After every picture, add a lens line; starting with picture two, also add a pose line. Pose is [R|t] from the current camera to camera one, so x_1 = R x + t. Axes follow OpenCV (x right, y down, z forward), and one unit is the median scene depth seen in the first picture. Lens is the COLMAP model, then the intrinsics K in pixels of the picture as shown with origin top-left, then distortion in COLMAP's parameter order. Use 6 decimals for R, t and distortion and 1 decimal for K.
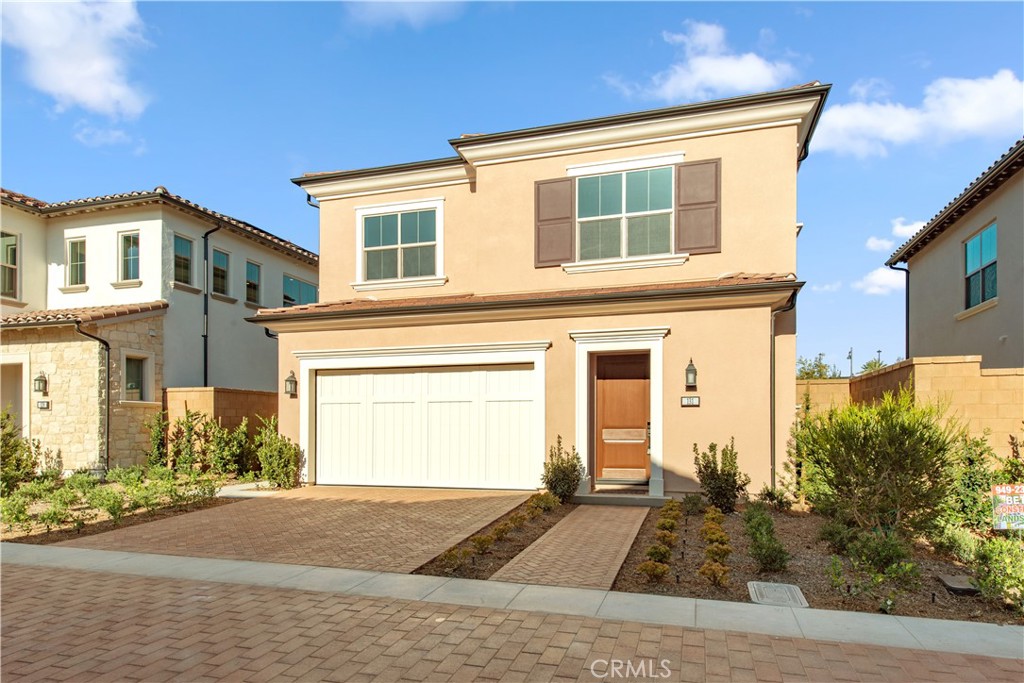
lens RADIAL K [[629.5, 0, 511.6], [0, 629.5, 338.0], [0, 0, 1]] dist [0.017786, -0.000108]
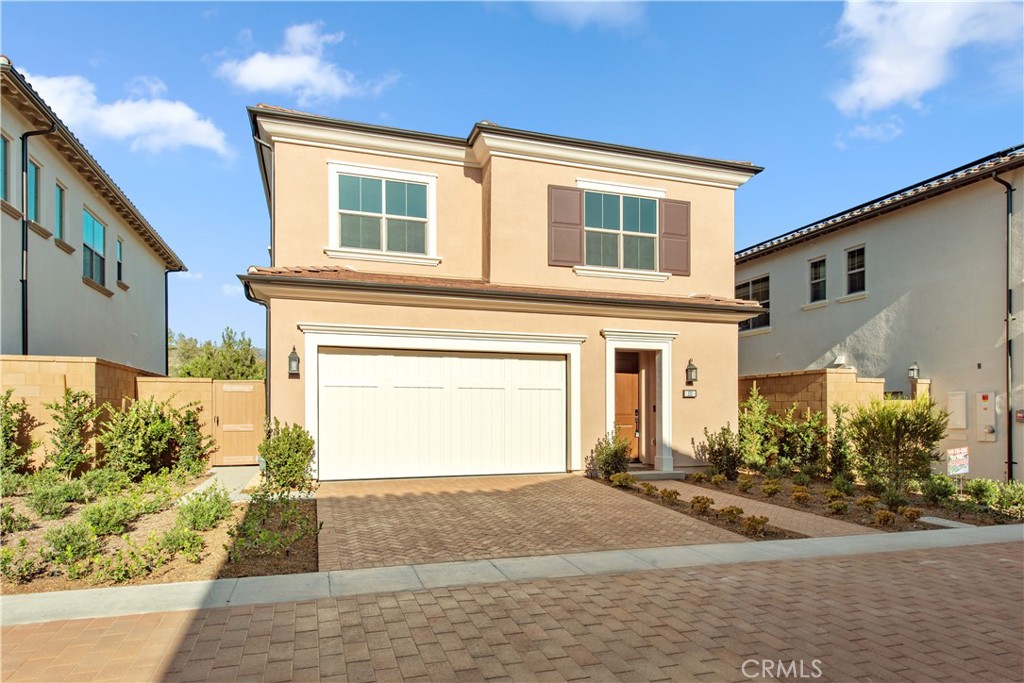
lens RADIAL K [[583.8, 0, 514.7], [0, 583.8, 328.5], [0, 0, 1]] dist [0.016869, -0.000278]
pose [[0.813770, 0.085110, 0.574921, -0.569964], [-0.084572, 0.996031, -0.027743, 0.028168], [-0.575000, -0.026046, 0.817739, 0.220651]]
